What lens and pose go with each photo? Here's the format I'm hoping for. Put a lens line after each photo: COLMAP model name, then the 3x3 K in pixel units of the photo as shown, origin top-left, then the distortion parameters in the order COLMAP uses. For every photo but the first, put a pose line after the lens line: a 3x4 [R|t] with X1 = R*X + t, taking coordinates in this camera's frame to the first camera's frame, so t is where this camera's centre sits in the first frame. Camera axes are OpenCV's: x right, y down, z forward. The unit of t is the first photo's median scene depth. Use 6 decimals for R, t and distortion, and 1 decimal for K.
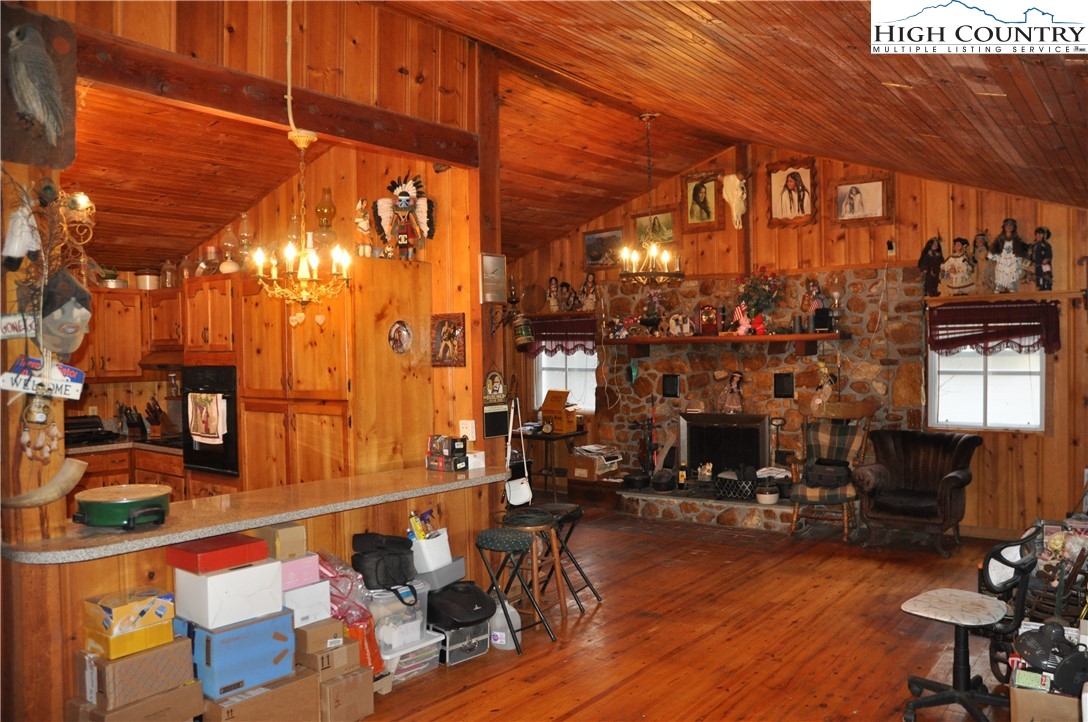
lens RADIAL K [[894.4, 0, 553.5], [0, 894.4, 361.7], [0, 0, 1]] dist [-0.151221, 0.160042]
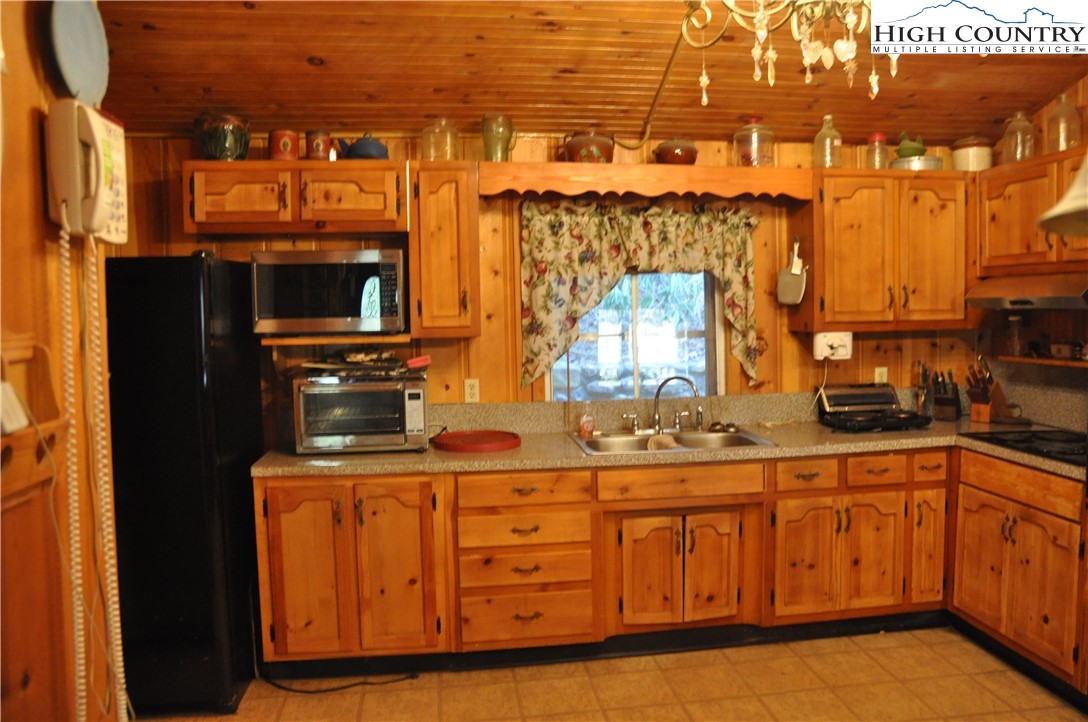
lens RADIAL K [[894.4, 0, 542.8], [0, 894.4, 361.0], [0, 0, 1]] dist [-0.151221, 0.160042]
pose [[0.726468, 0.046971, -0.685594, -0.280564], [-0.001244, 0.997750, 0.067040, 0.005264], [0.687200, -0.047850, 0.724891, 0.386846]]
